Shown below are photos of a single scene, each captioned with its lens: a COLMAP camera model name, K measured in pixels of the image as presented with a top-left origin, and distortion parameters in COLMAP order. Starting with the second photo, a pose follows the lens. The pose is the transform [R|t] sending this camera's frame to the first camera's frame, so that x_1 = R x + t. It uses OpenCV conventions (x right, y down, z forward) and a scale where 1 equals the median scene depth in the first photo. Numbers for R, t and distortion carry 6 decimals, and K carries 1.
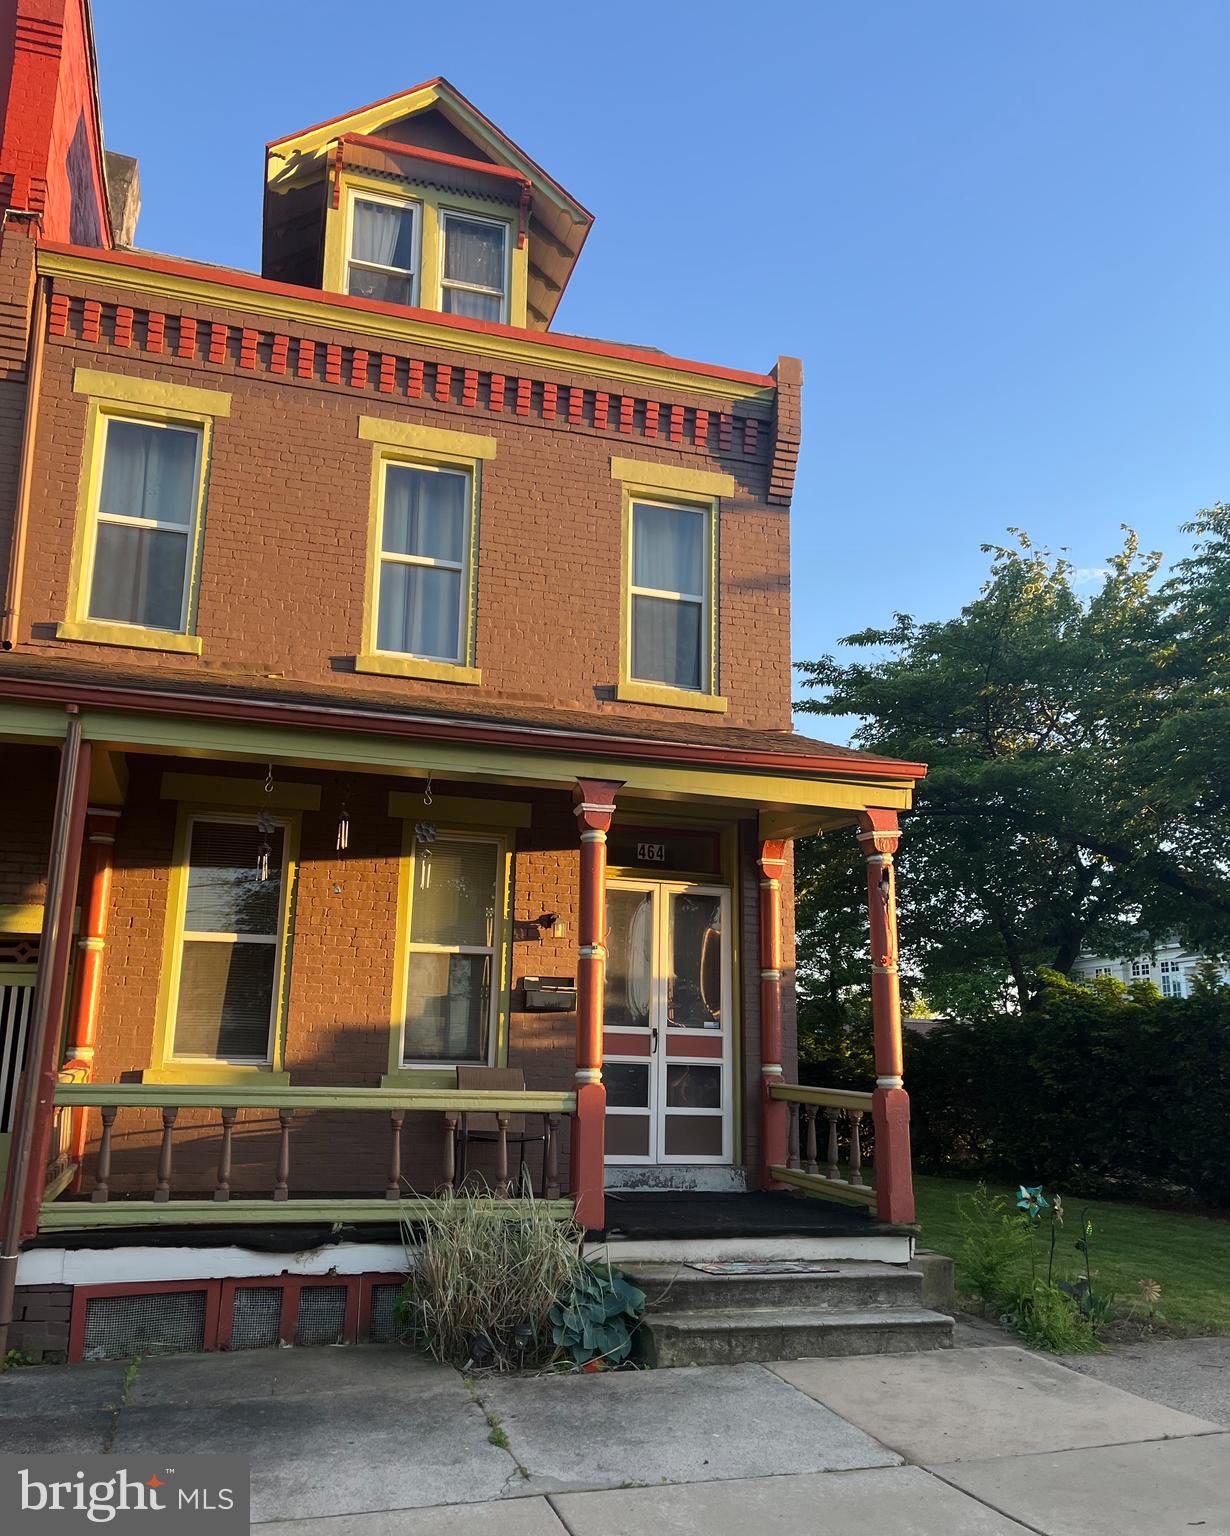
lens RADIAL K [[1264.1, 0, 611.2], [0, 1264.1, 831.4], [0, 0, 1]] dist [0.050335, -0.057323]
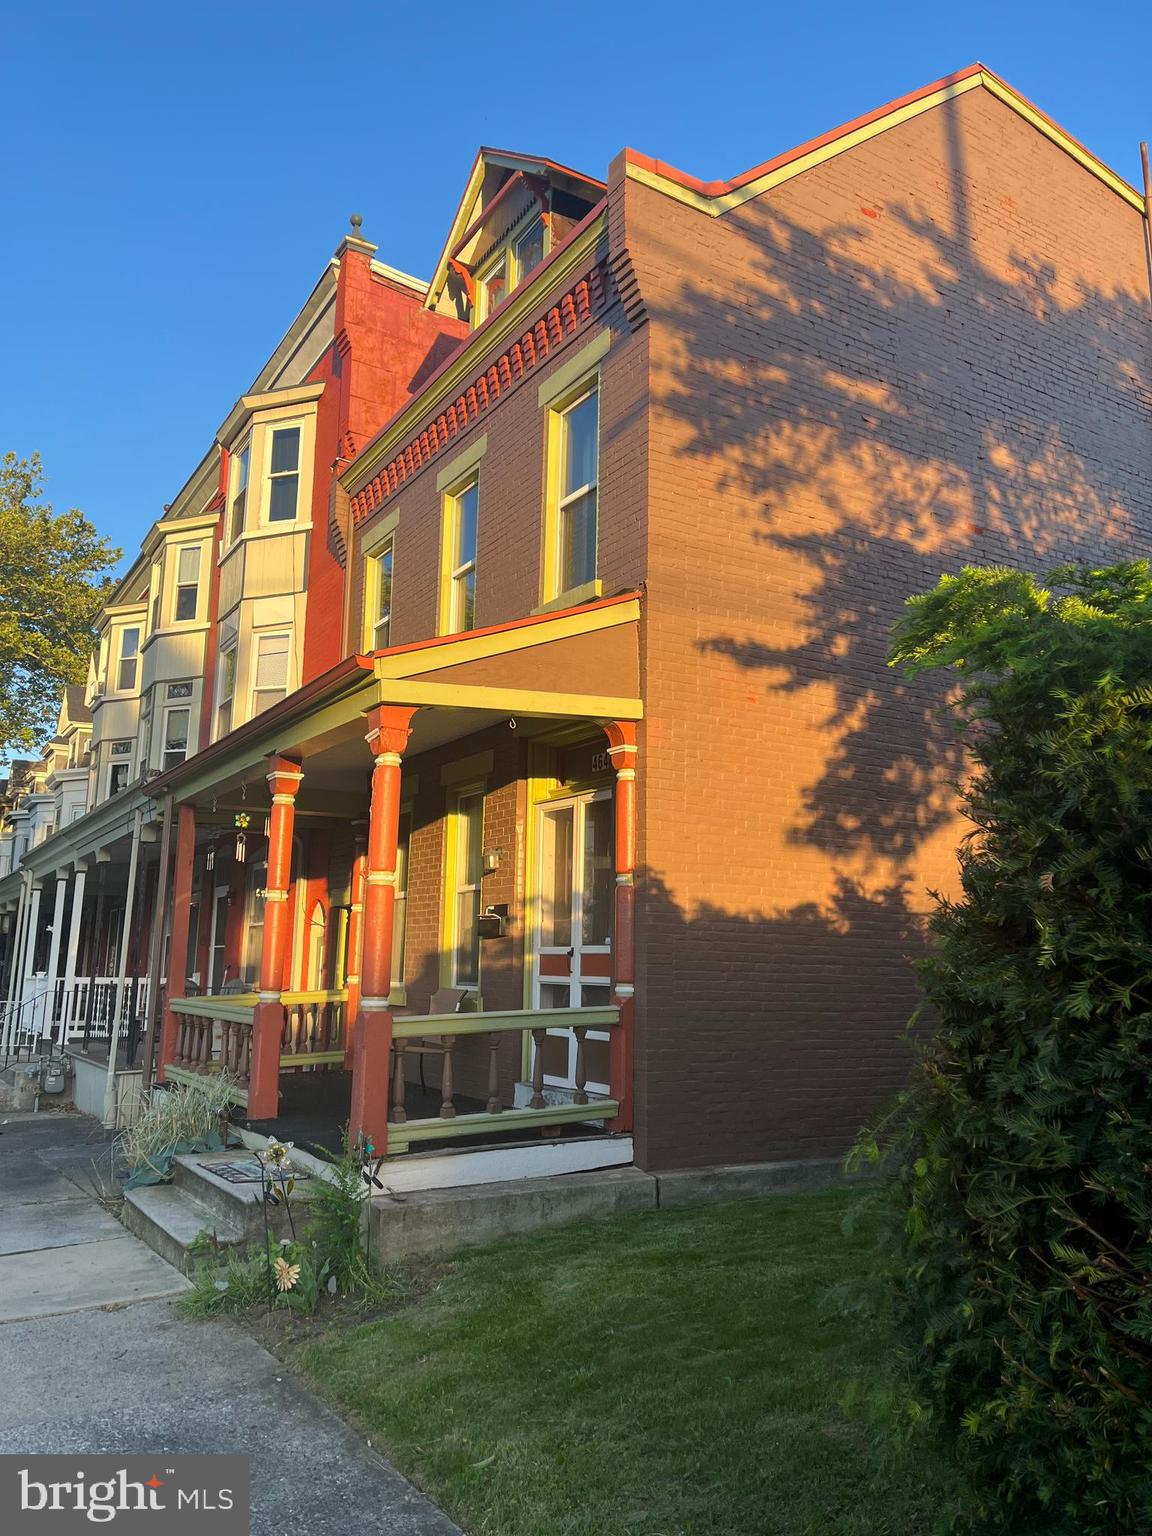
lens RADIAL K [[1156.7, 0, 576.0], [0, 1156.7, 768.0], [0, 0, 1]] dist [0.051369, -0.073894]
pose [[0.257958, -0.179942, -0.949252, 0.919370], [0.194029, 0.972135, -0.131552, 0.142369], [0.946472, -0.150247, 0.285684, 0.786982]]
